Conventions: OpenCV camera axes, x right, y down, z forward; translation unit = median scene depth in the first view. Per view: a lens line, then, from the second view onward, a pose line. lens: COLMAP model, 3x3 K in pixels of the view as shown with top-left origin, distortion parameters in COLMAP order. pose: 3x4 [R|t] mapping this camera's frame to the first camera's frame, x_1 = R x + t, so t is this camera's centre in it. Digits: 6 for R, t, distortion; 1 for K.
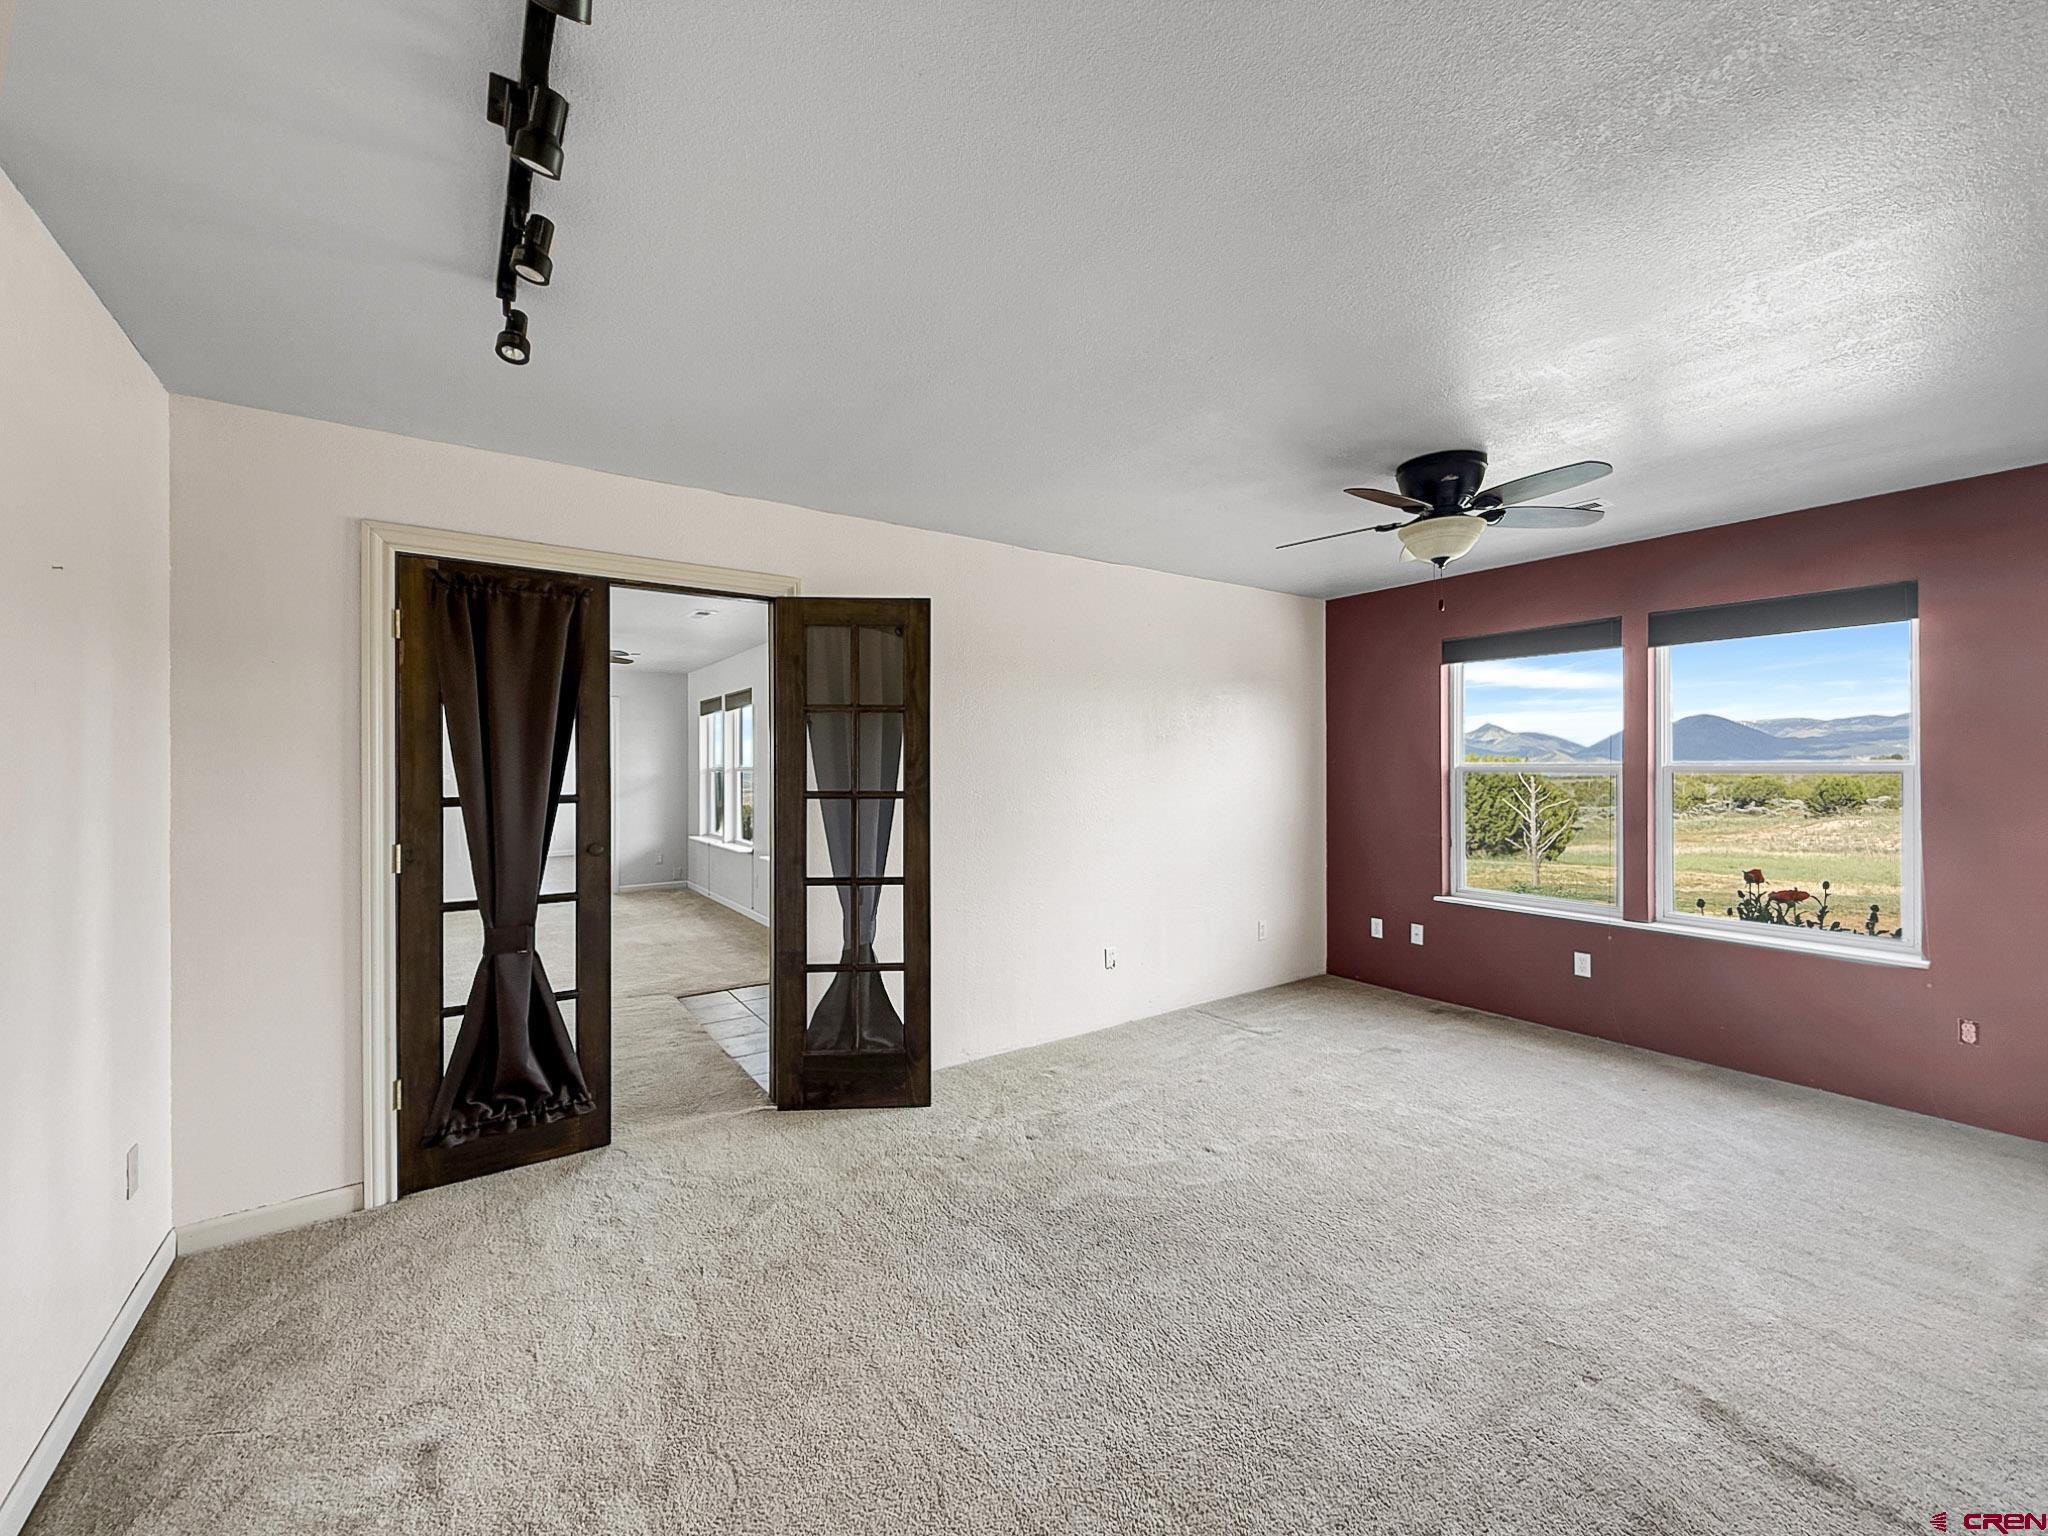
lens RADIAL K [[825.8, 0, 1024.4], [0, 825.8, 772.7], [0, 0, 1]] dist [0.001714, -0.000075]
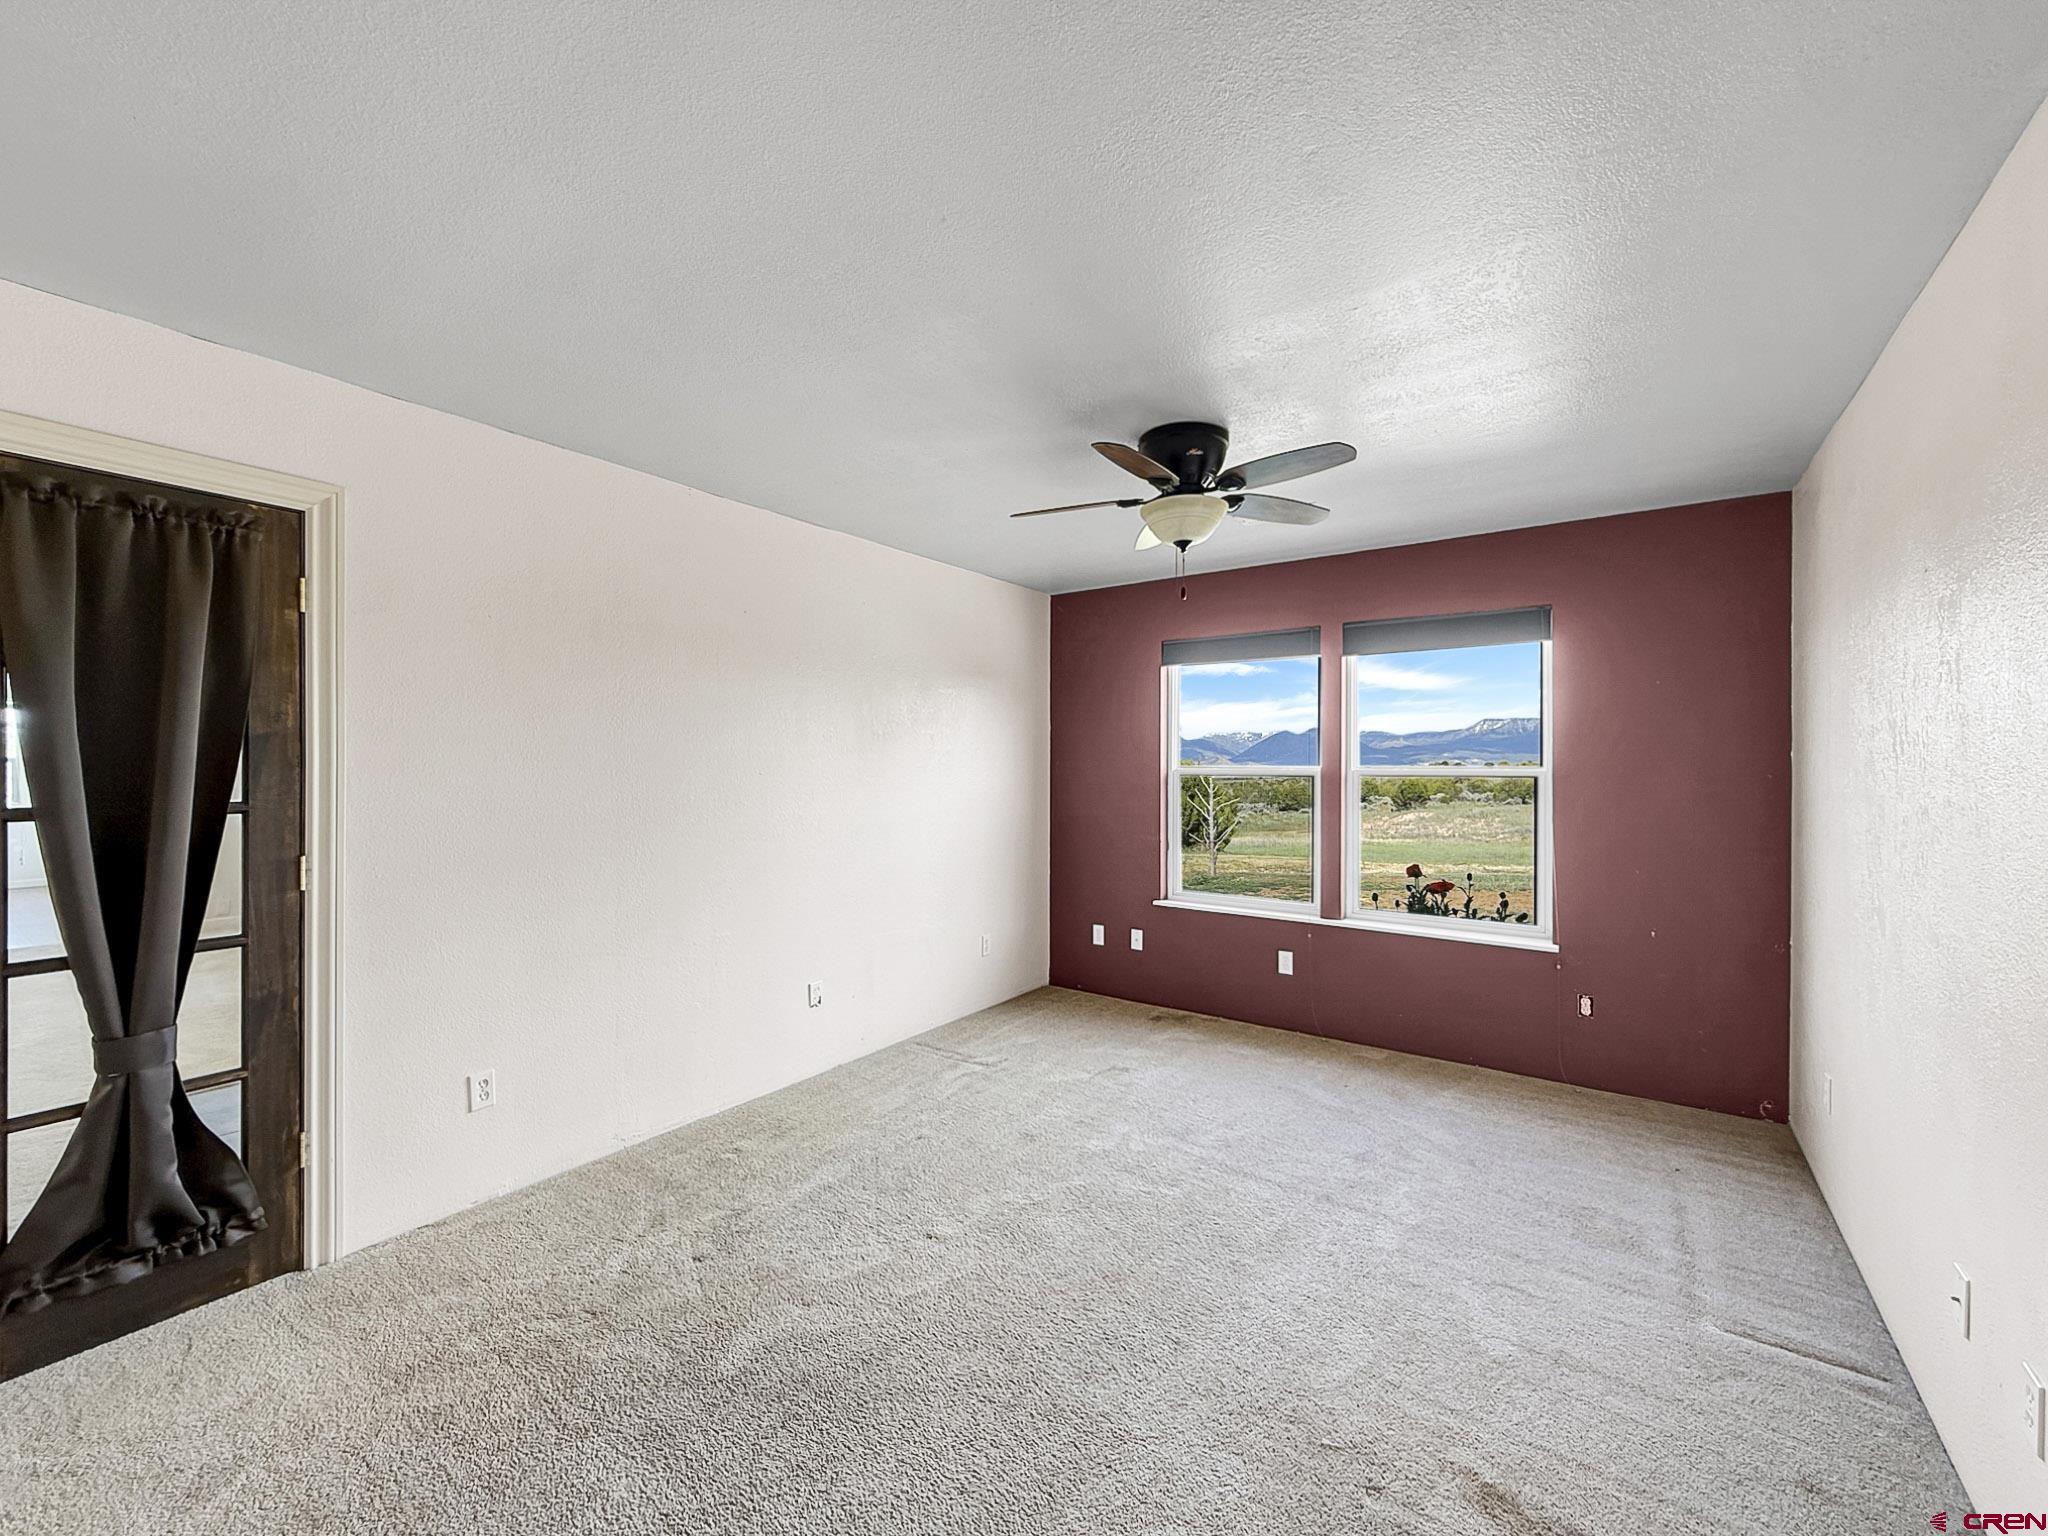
lens RADIAL K [[825.8, 0, 1024.4], [0, 825.8, 772.7], [0, 0, 1]] dist [0.001714, -0.000075]
pose [[0.943239, 0.004330, 0.332085, 0.032631], [-0.004106, 0.999991, -0.001374, -0.001891], [-0.332088, -0.000067, 0.943248, 0.175764]]
